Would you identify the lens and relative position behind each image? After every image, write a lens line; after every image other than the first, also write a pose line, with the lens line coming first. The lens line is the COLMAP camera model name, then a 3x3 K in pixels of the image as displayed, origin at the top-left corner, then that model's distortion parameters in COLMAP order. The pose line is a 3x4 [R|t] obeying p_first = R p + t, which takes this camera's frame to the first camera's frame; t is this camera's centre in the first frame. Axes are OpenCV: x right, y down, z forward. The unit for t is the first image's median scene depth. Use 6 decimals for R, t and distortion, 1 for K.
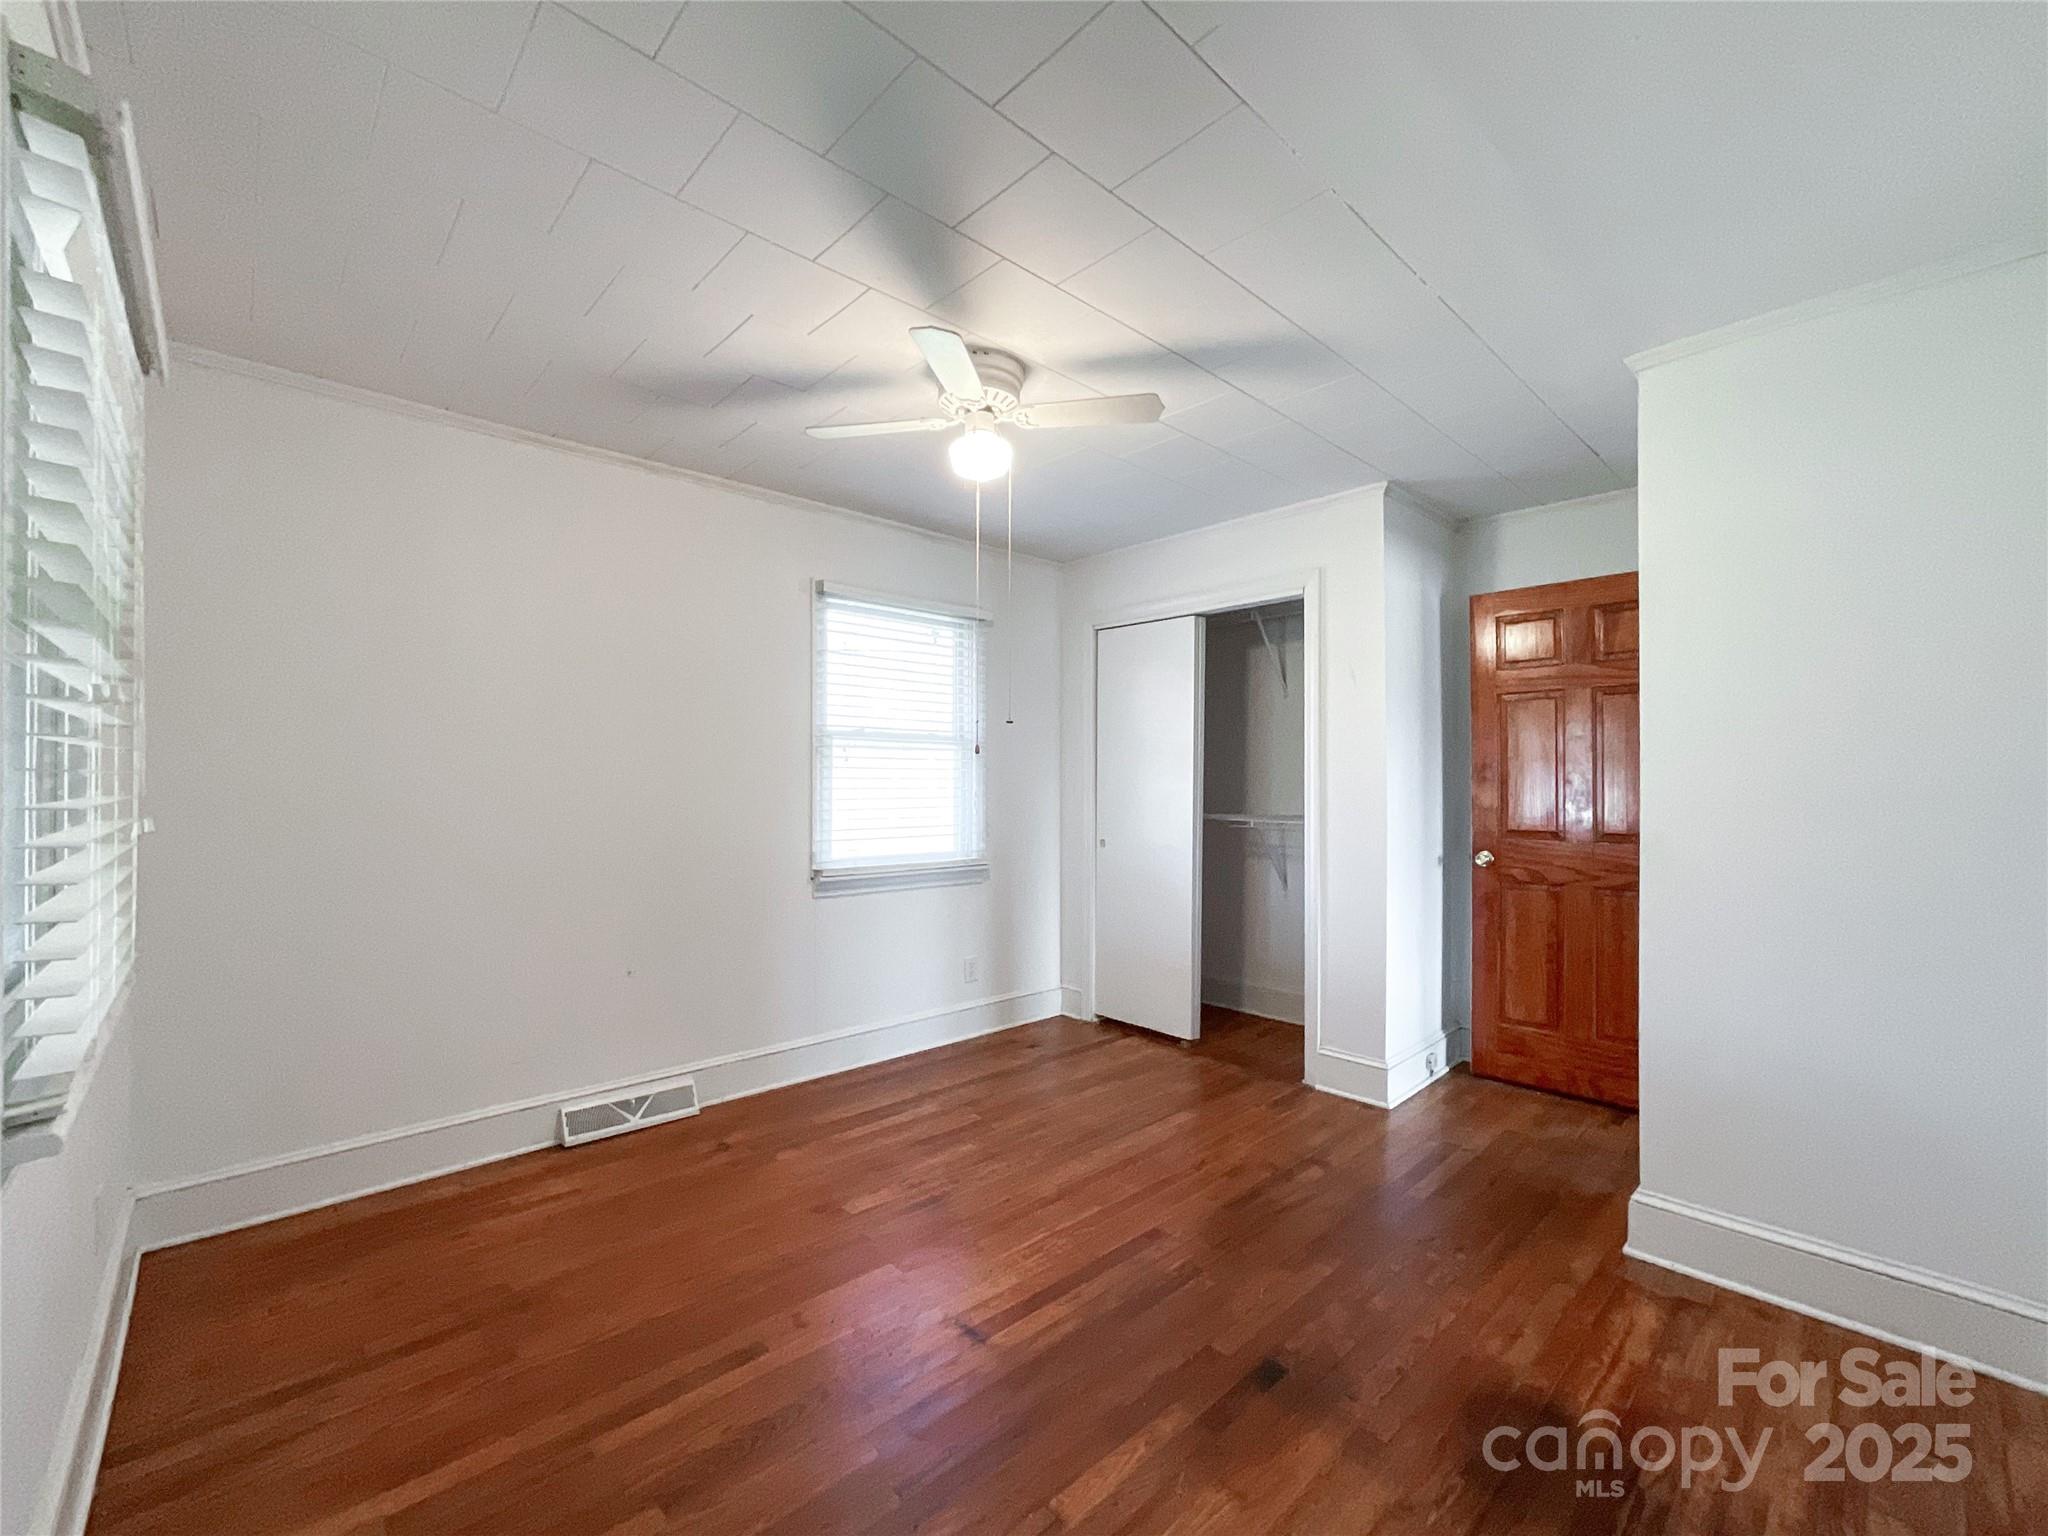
lens RADIAL K [[863.6, 0, 1027.1], [0, 863.6, 779.0], [0, 0, 1]] dist [-0.015948, 0.000198]
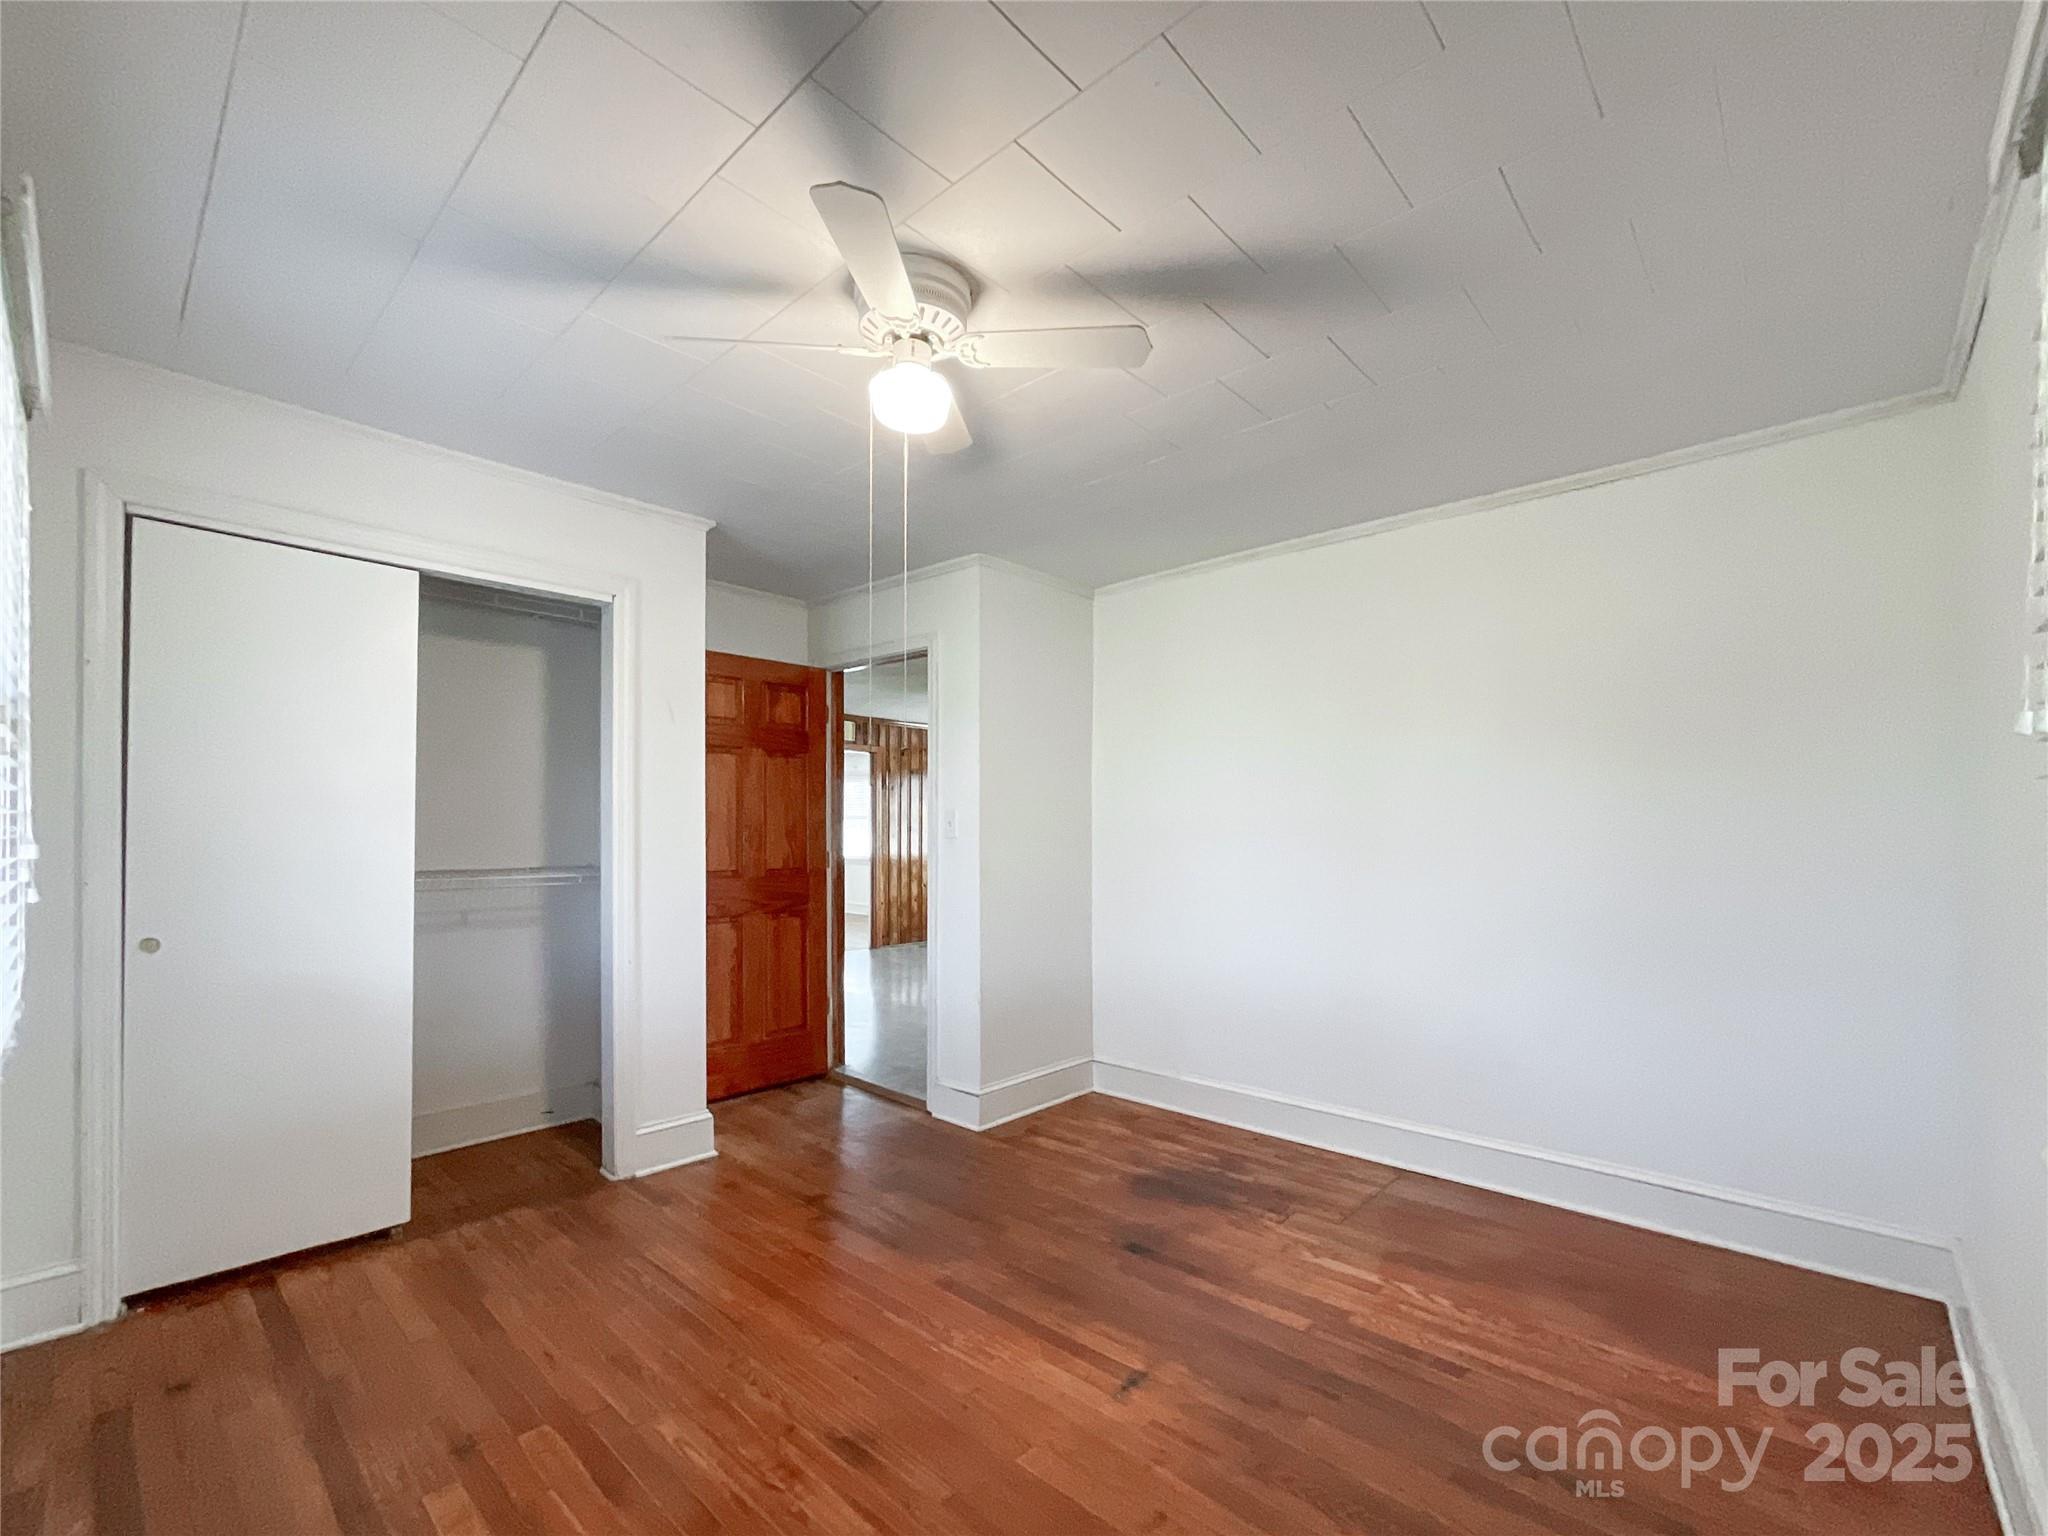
lens RADIAL K [[859.0, 0, 1076.8], [0, 859.0, 840.9], [0, 0, 1]] dist [-0.001610, 0.000045]
pose [[-0.101821, -0.009347, 0.994759, -0.589196], [-0.006295, 0.999942, 0.008751, 0.007966], [-0.994783, -0.005371, -0.101874, 0.665072]]
